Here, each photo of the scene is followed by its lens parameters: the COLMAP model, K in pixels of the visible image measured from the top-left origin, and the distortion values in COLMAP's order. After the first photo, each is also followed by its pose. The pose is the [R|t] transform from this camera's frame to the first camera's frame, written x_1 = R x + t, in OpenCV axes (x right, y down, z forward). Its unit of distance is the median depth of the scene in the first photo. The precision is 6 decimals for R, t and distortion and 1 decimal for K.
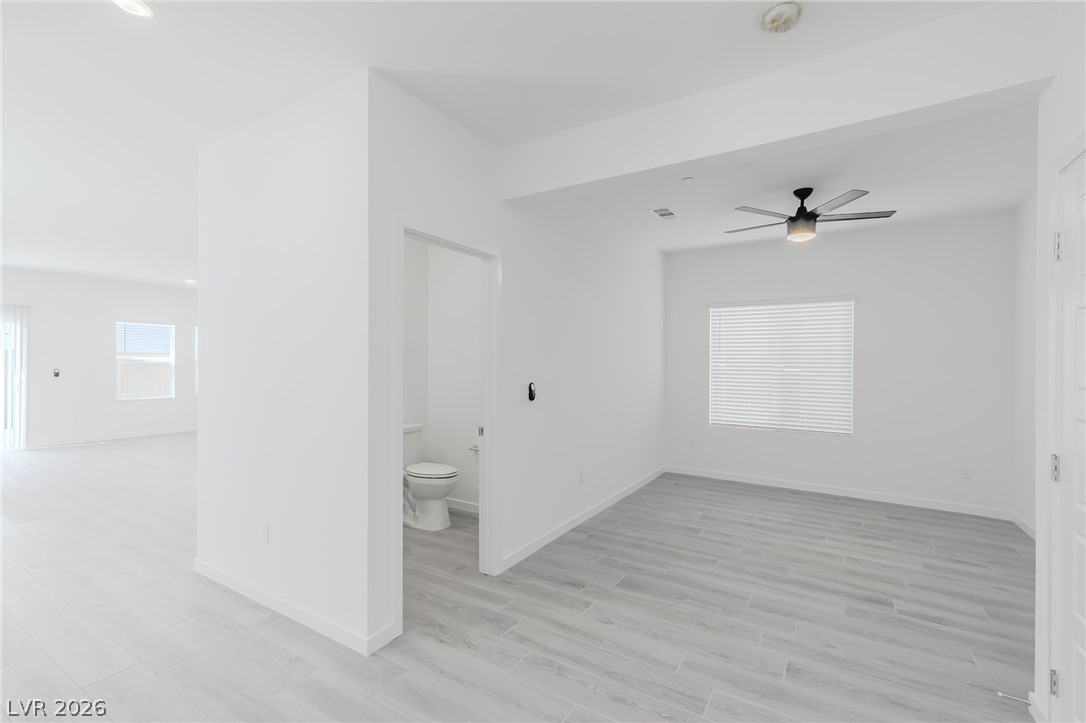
lens RADIAL K [[493.5, 0, 545.0], [0, 493.5, 362.7], [0, 0, 1]] dist [0.021107, 0.000180]
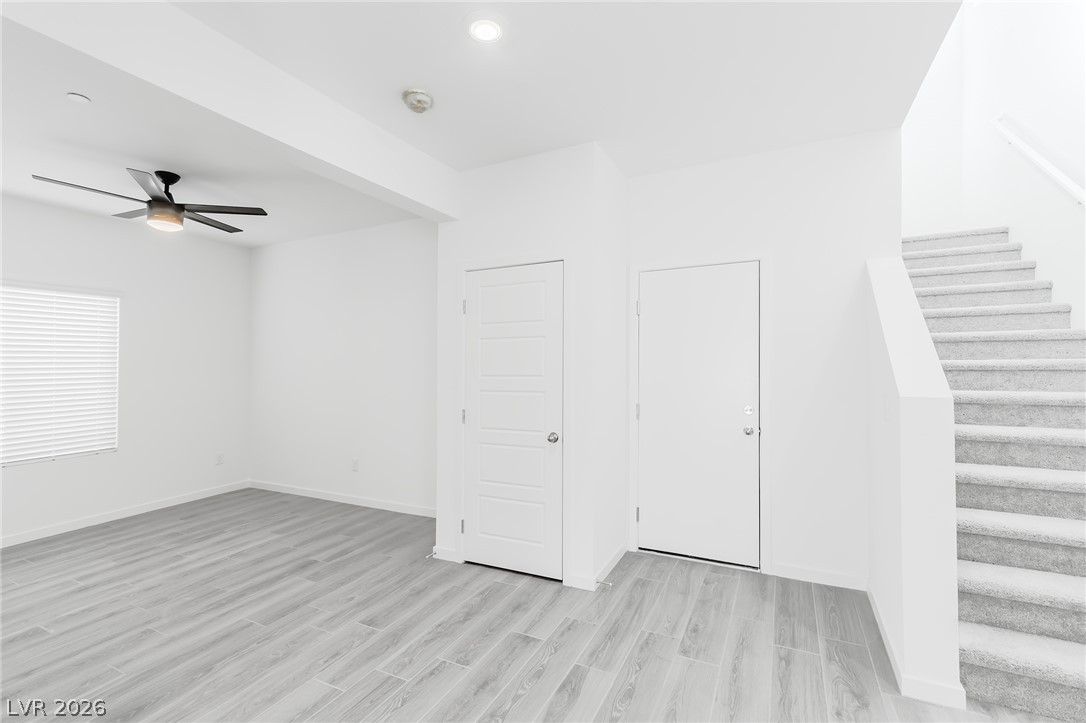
lens RADIAL K [[493.5, 0, 545.0], [0, 493.5, 362.7], [0, 0, 1]] dist [0.021107, 0.000180]
pose [[-0.075189, -0.027176, 0.996799, -0.443143], [0.027313, 0.999197, 0.029302, -0.018374], [-0.996795, 0.029429, -0.074387, 0.412802]]
